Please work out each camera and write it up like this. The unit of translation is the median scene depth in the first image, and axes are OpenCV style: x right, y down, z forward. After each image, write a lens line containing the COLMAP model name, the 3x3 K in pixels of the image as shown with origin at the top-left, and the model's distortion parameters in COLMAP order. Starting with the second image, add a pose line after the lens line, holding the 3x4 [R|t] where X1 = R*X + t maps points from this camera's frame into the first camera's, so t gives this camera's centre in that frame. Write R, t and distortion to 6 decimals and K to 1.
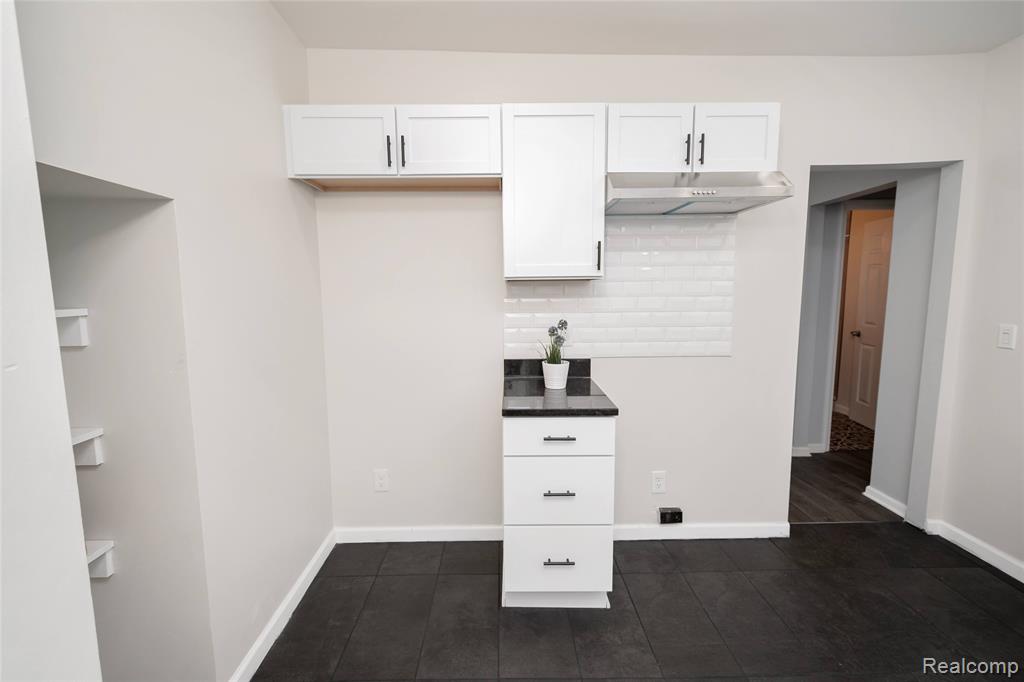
lens RADIAL K [[449.3, 0, 512.0], [0, 449.3, 341.0], [0, 0, 1]] dist [-0.000712, -0.000004]
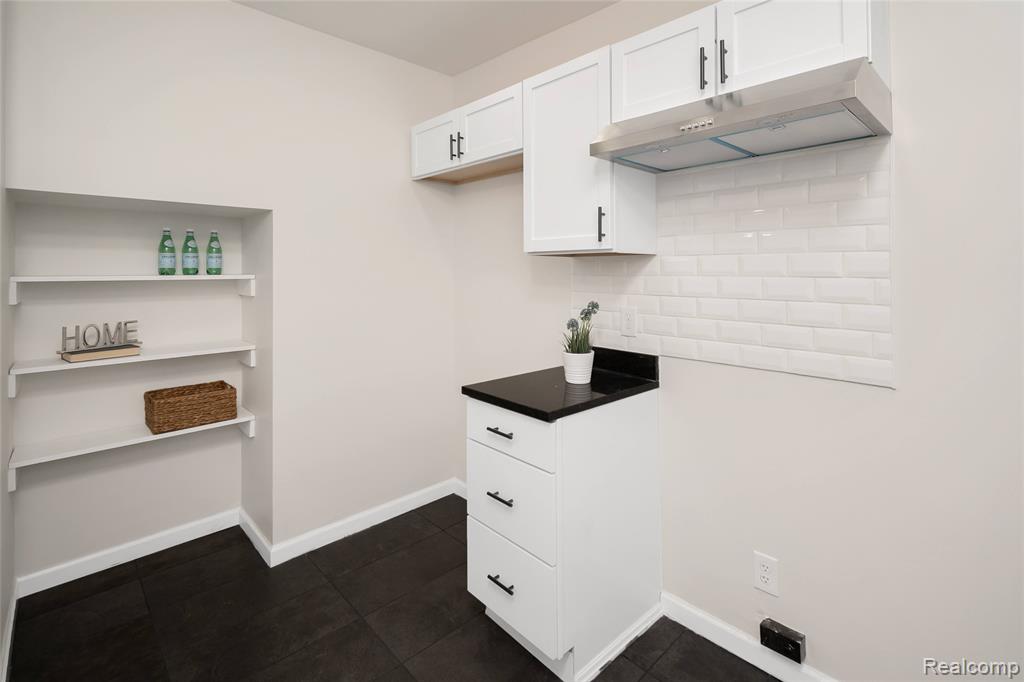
lens RADIAL K [[478.4, 0, 512.6], [0, 478.4, 266.1], [0, 0, 1]] dist [0.000470, -0.000233]
pose [[0.677847, 0.001979, -0.735201, 0.729192], [-0.090813, 0.992564, -0.081056, -0.029982], [0.729573, 0.121709, 0.672986, 0.307911]]
